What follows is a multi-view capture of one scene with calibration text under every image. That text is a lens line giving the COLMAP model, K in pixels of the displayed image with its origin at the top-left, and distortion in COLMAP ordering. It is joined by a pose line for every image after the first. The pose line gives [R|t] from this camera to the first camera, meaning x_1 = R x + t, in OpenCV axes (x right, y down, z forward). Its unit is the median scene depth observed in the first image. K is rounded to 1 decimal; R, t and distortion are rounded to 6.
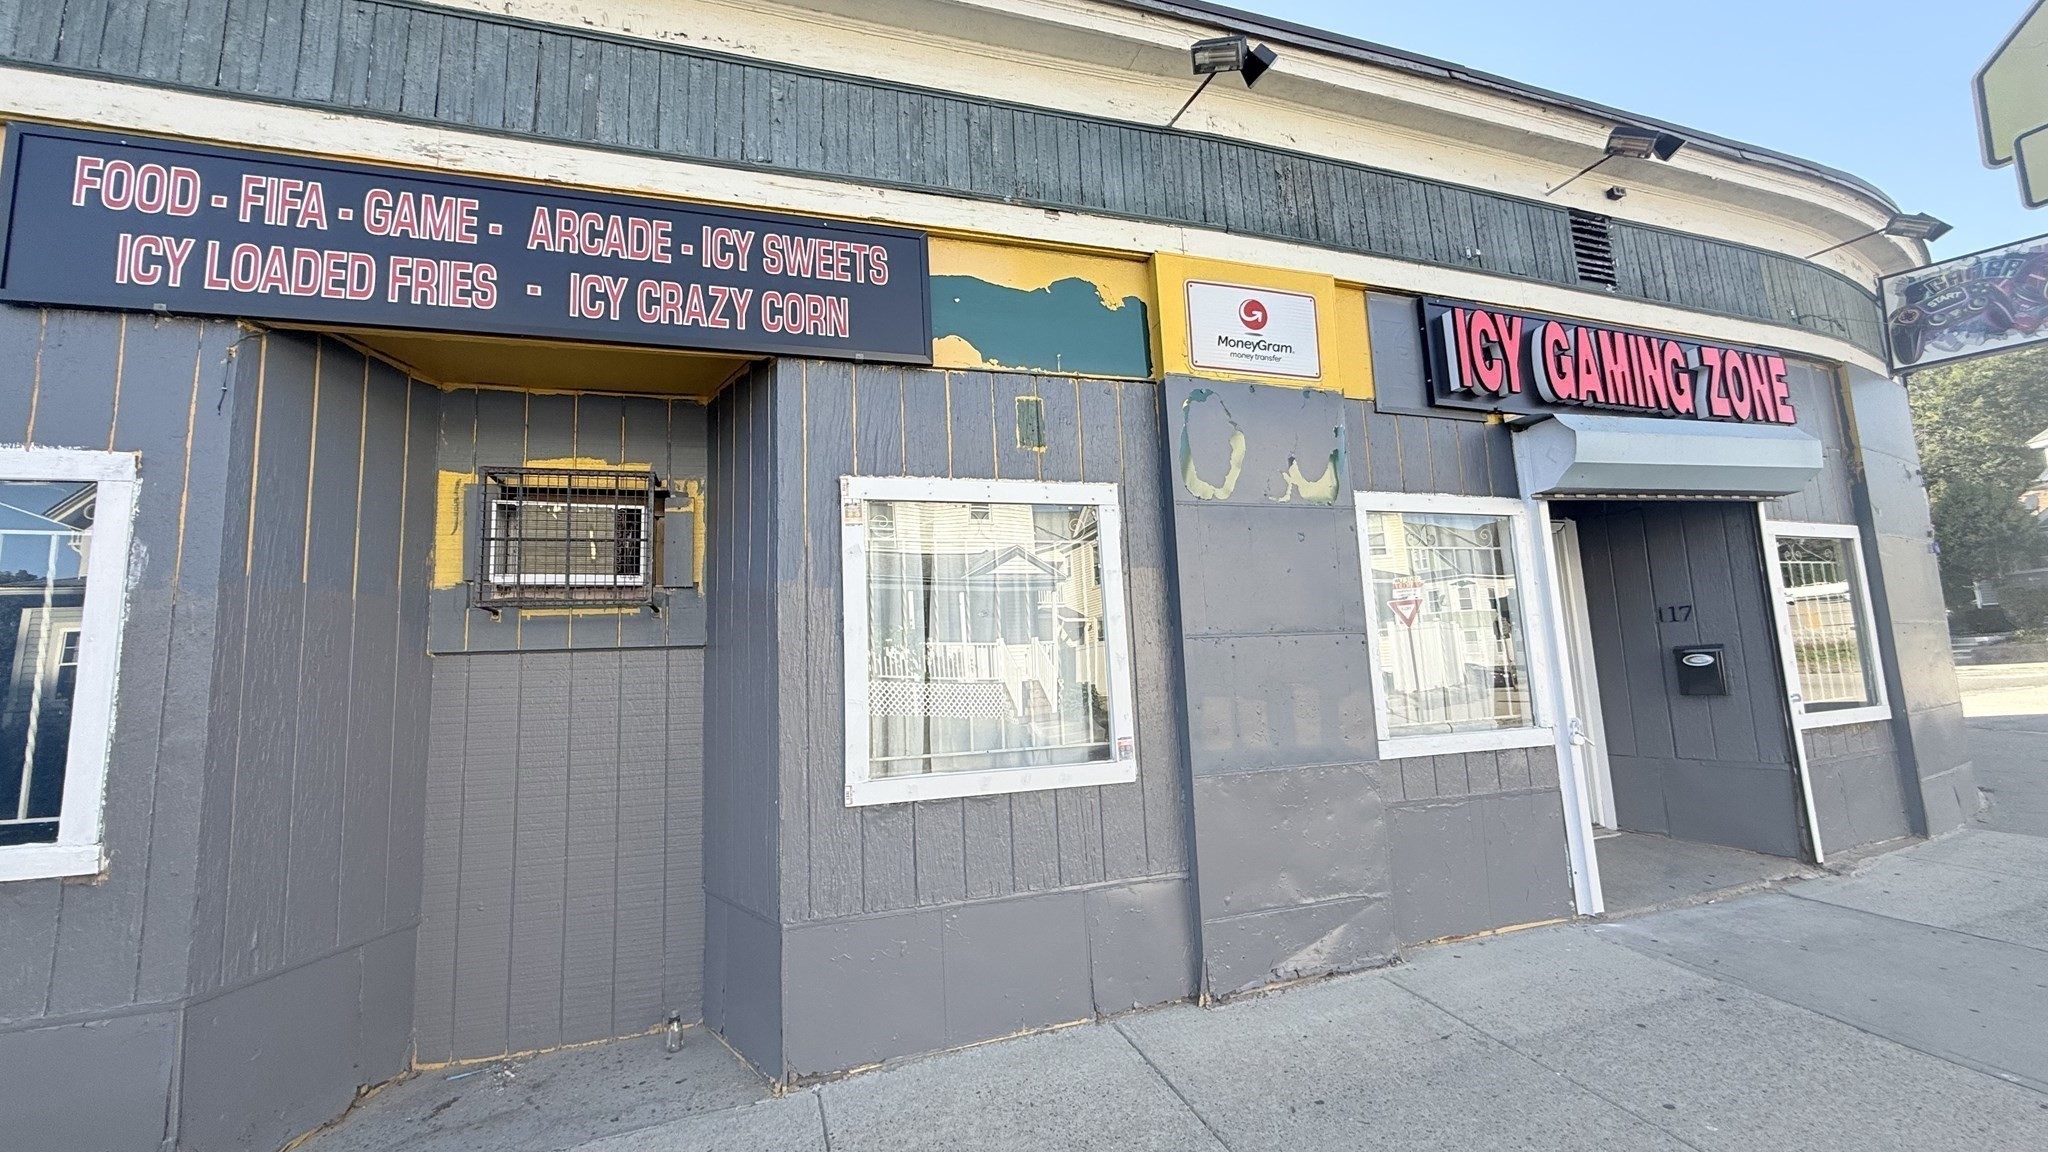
lens RADIAL K [[811.6, 0, 1039.4], [0, 811.6, 567.7], [0, 0, 1]] dist [-0.000935, 0.000156]
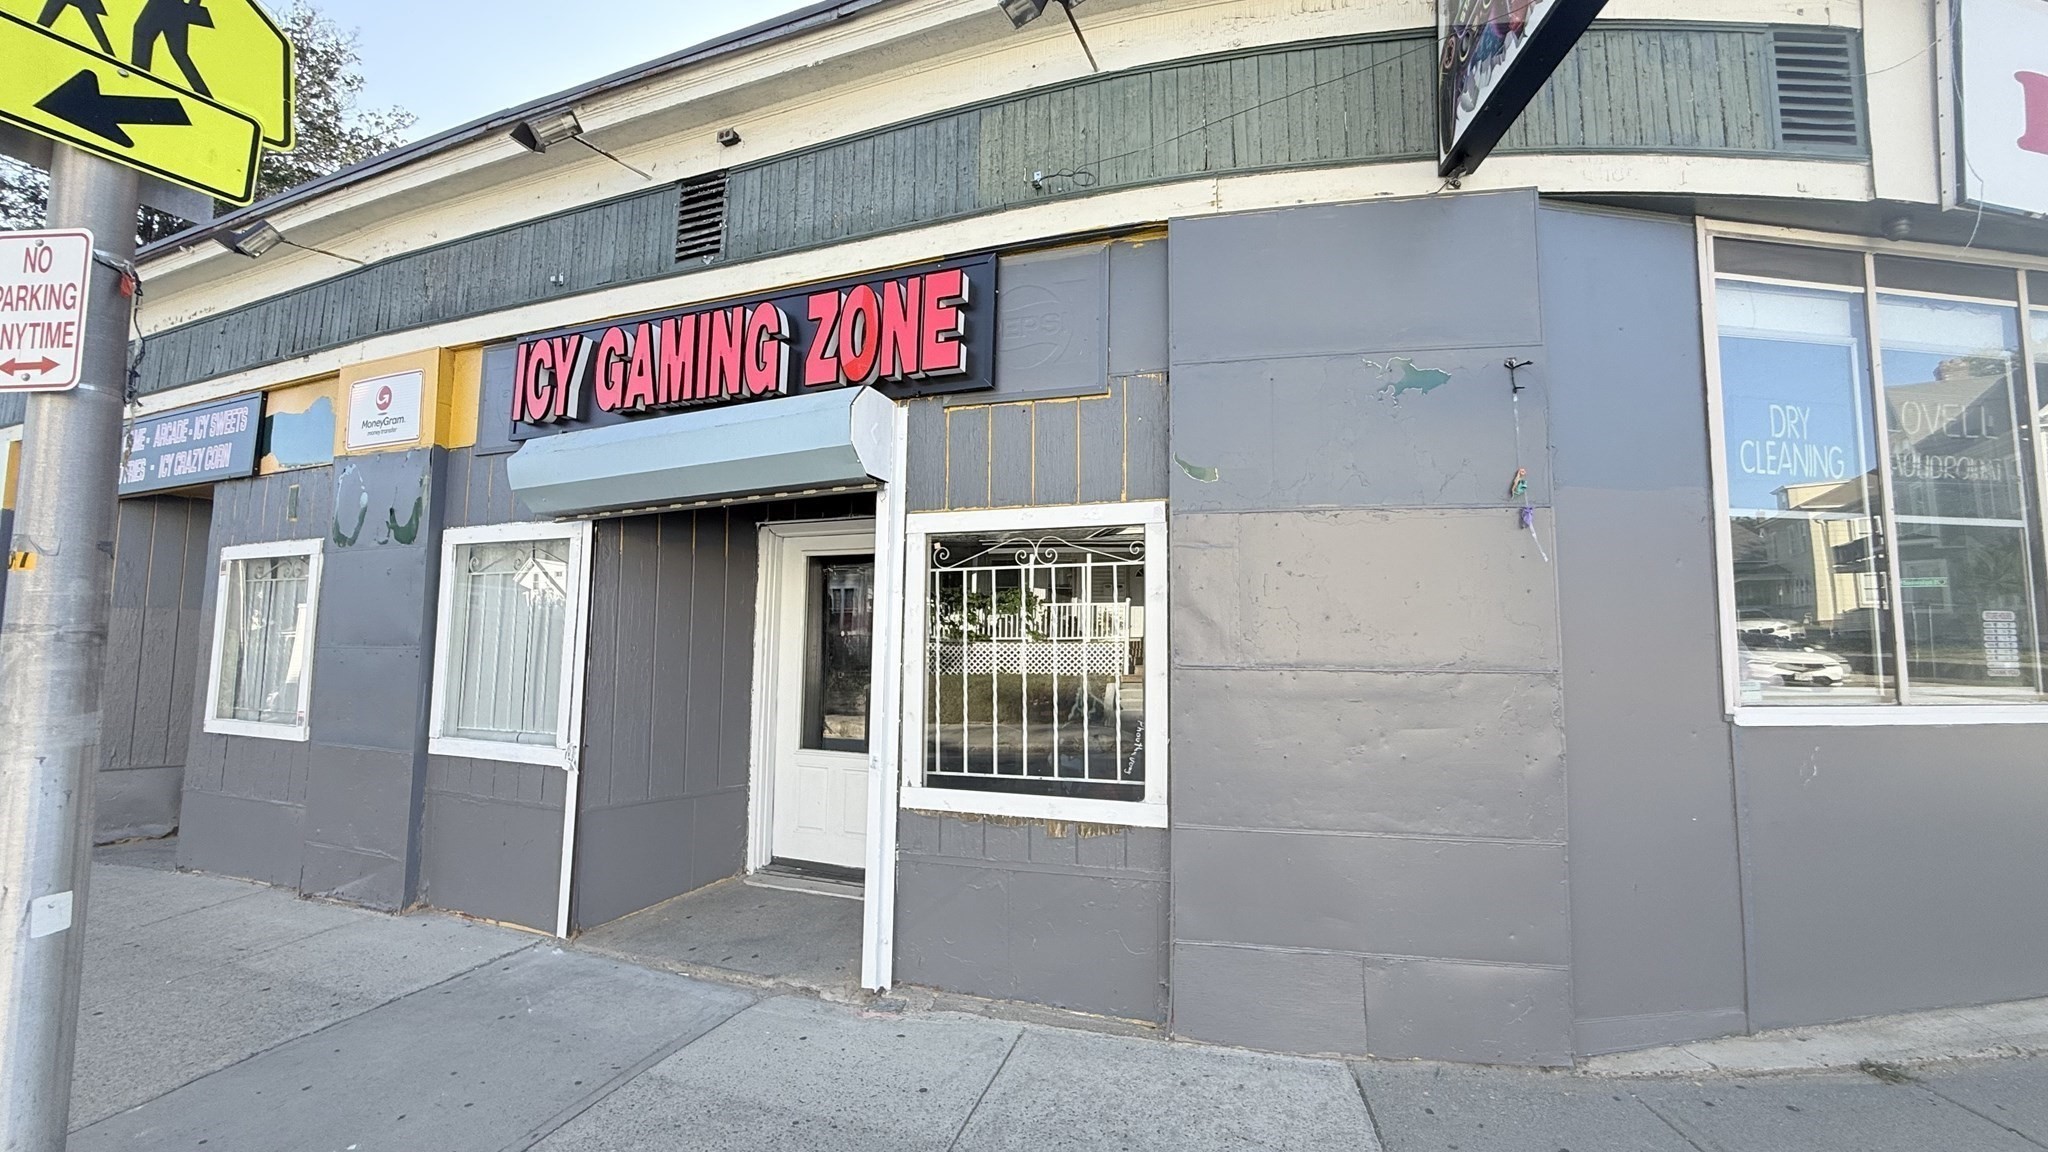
lens RADIAL K [[811.6, 0, 1032.0], [0, 811.6, 580.3], [0, 0, 1]] dist [-0.000935, 0.000156]
pose [[0.754049, -0.005743, -0.656793, 1.997207], [0.041912, 0.998345, 0.039389, -0.032880], [0.655480, -0.057229, 0.753041, 0.730959]]
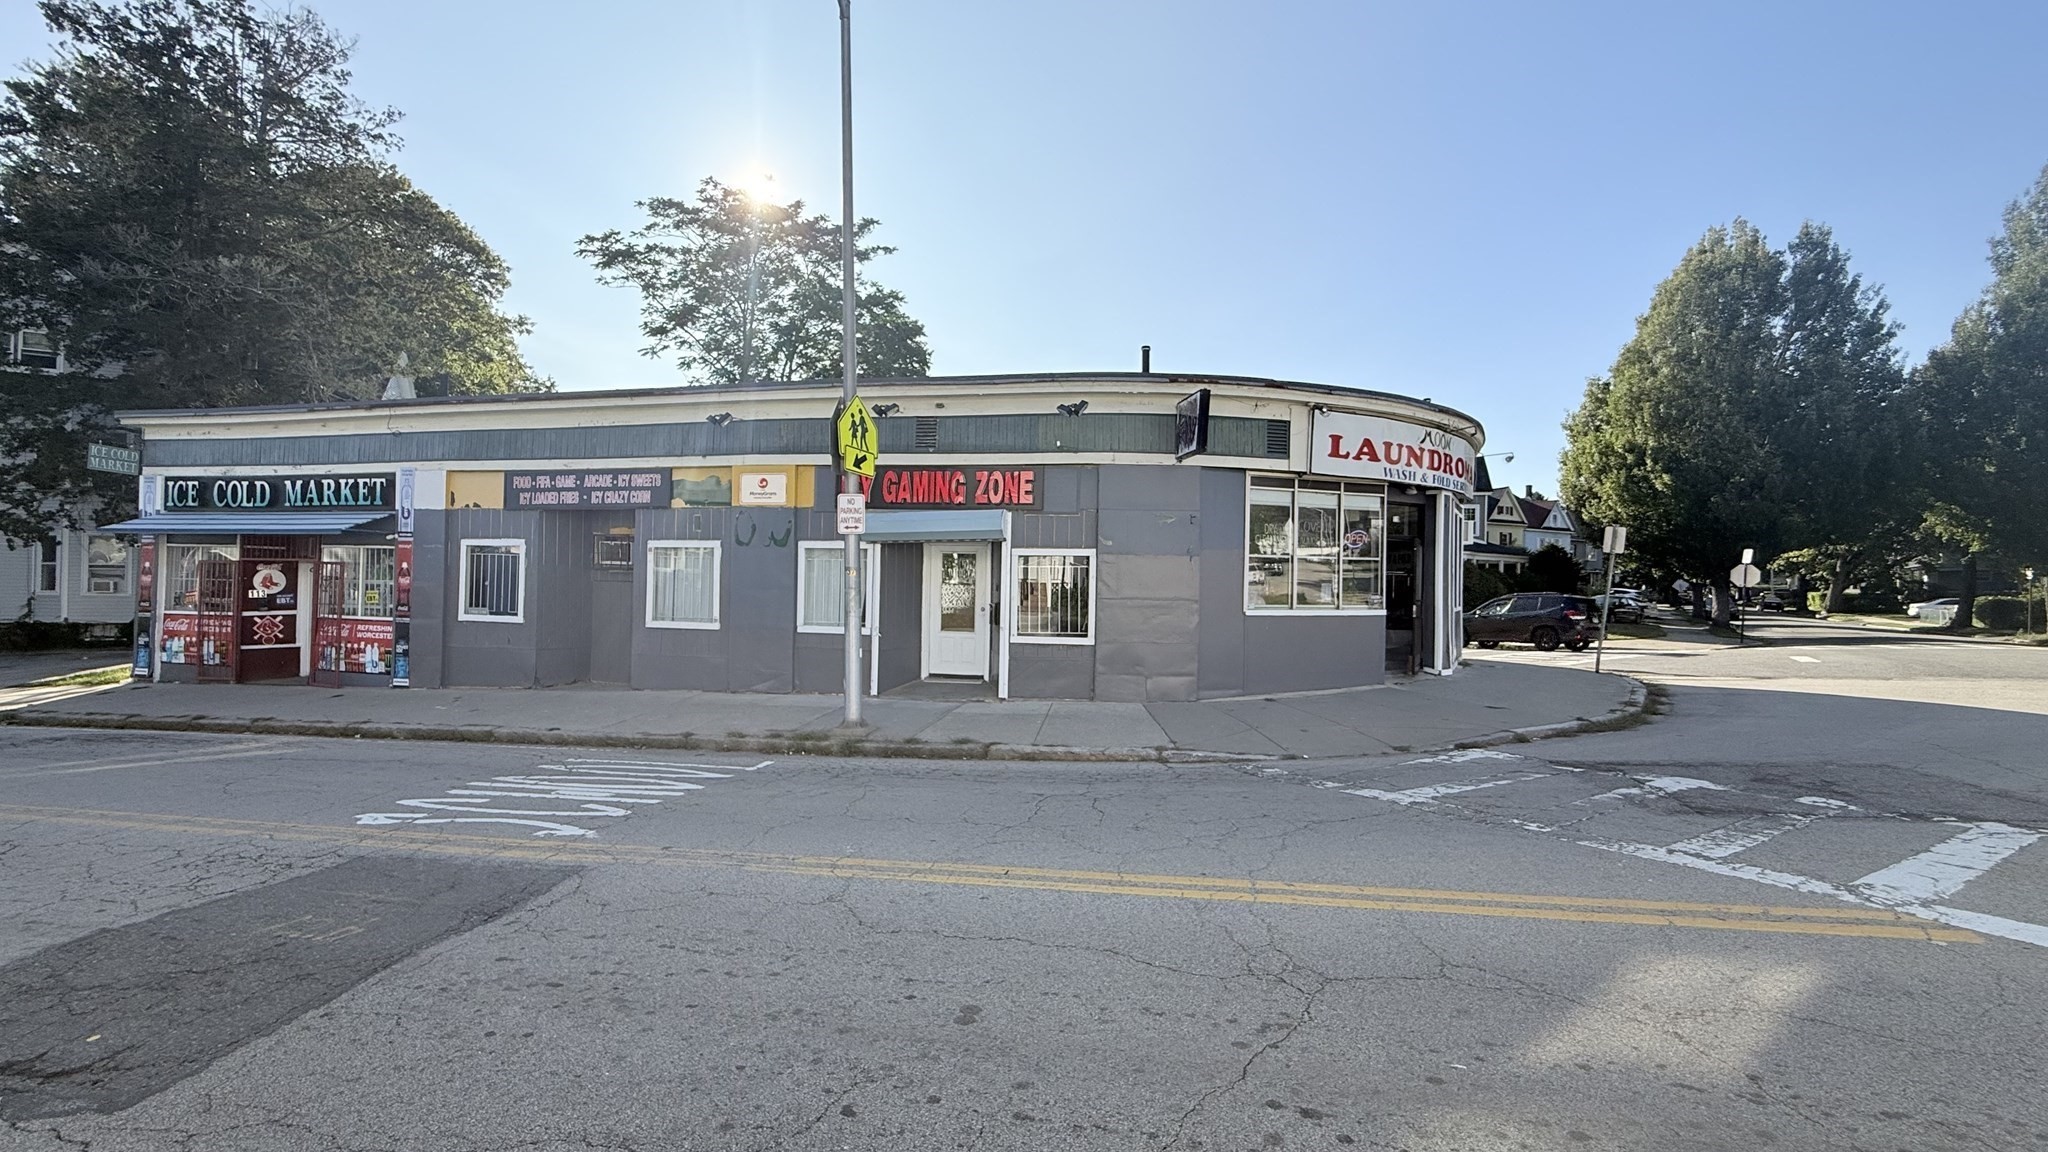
lens RADIAL K [[811.6, 0, 1040.7], [0, 811.6, 577.8], [0, 0, 1]] dist [-0.000935, 0.000156]
pose [[0.867193, 0.052982, -0.495146, 2.833501], [0.008434, 0.992619, 0.120985, -0.339136], [0.497901, -0.109093, 0.860345, -1.186261]]
